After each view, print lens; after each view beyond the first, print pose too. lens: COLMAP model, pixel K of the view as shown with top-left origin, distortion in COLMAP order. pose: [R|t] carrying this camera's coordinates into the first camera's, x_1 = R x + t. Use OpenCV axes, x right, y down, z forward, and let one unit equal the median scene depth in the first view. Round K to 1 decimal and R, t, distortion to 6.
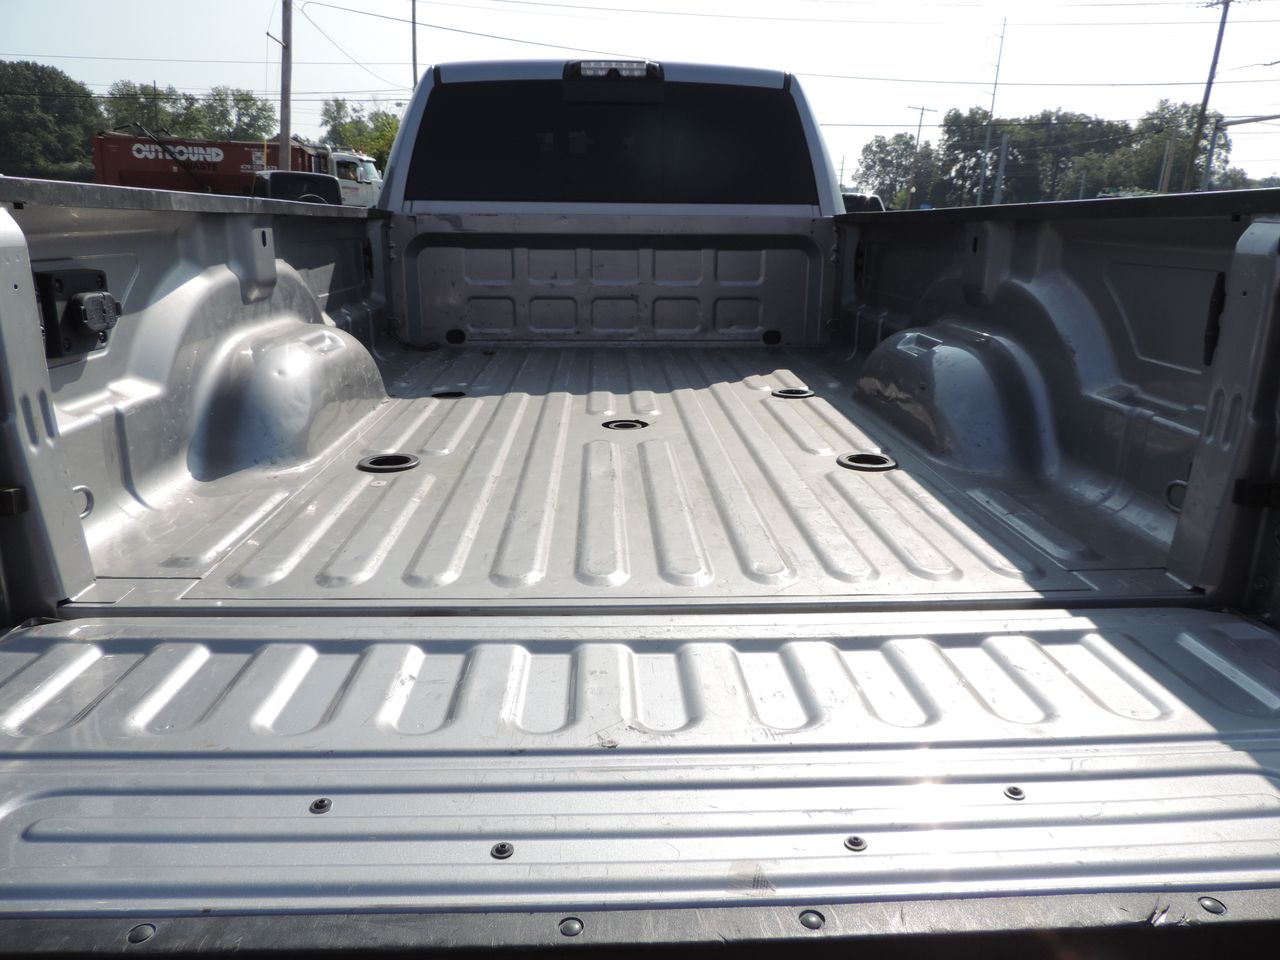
lens RADIAL K [[903.0, 0, 637.2], [0, 903.0, 472.1], [0, 0, 1]] dist [0.007750, -0.024611]
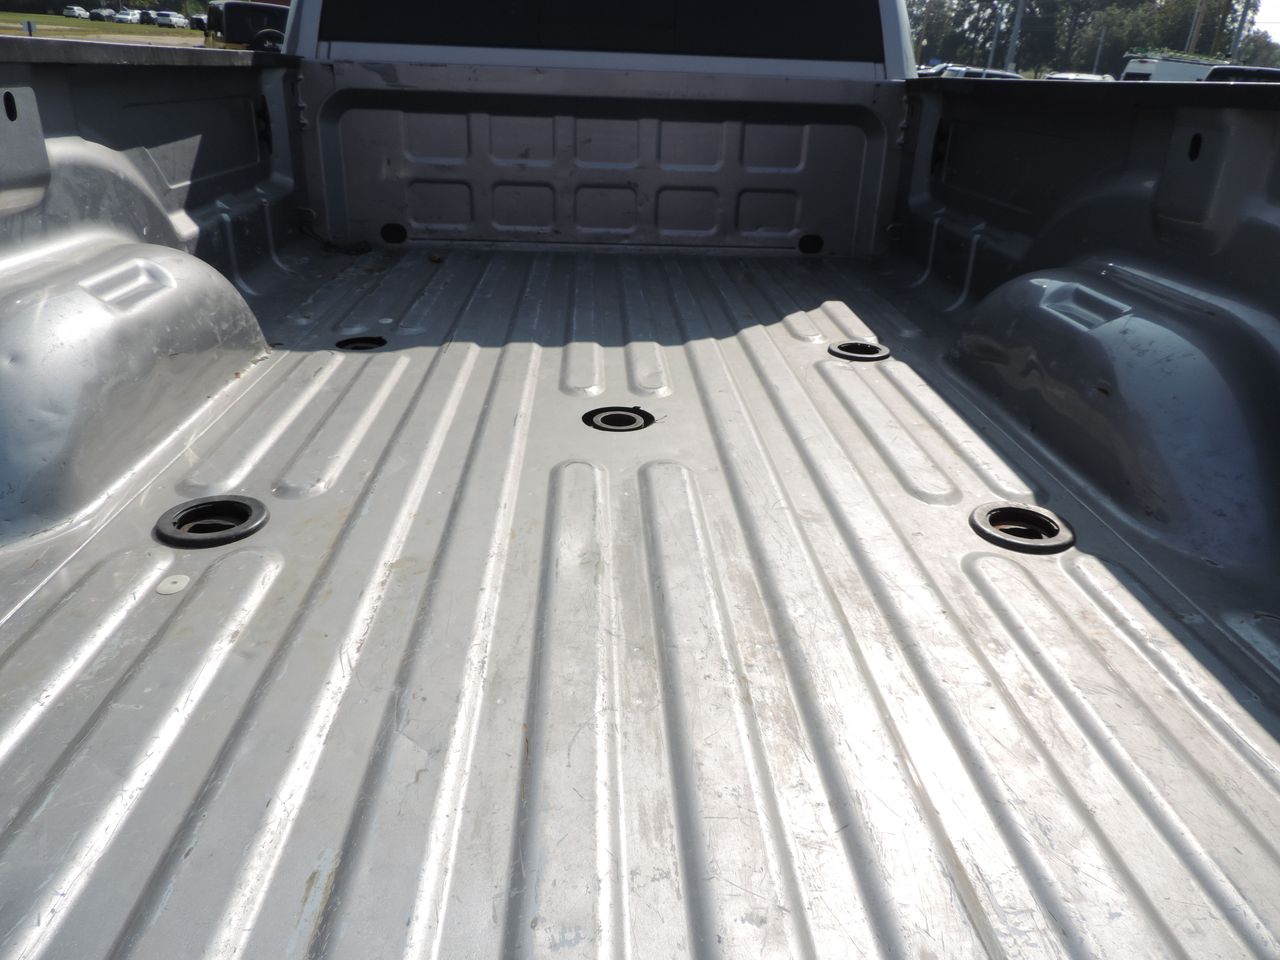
lens RADIAL K [[903.0, 0, 637.2], [0, 903.0, 472.1], [0, 0, 1]] dist [0.007750, -0.024611]
pose [[0.999638, 0.021055, 0.016767, -0.007324], [-0.023307, 0.988717, 0.147971, -0.082088], [-0.013463, -0.148308, 0.988850, 0.262121]]
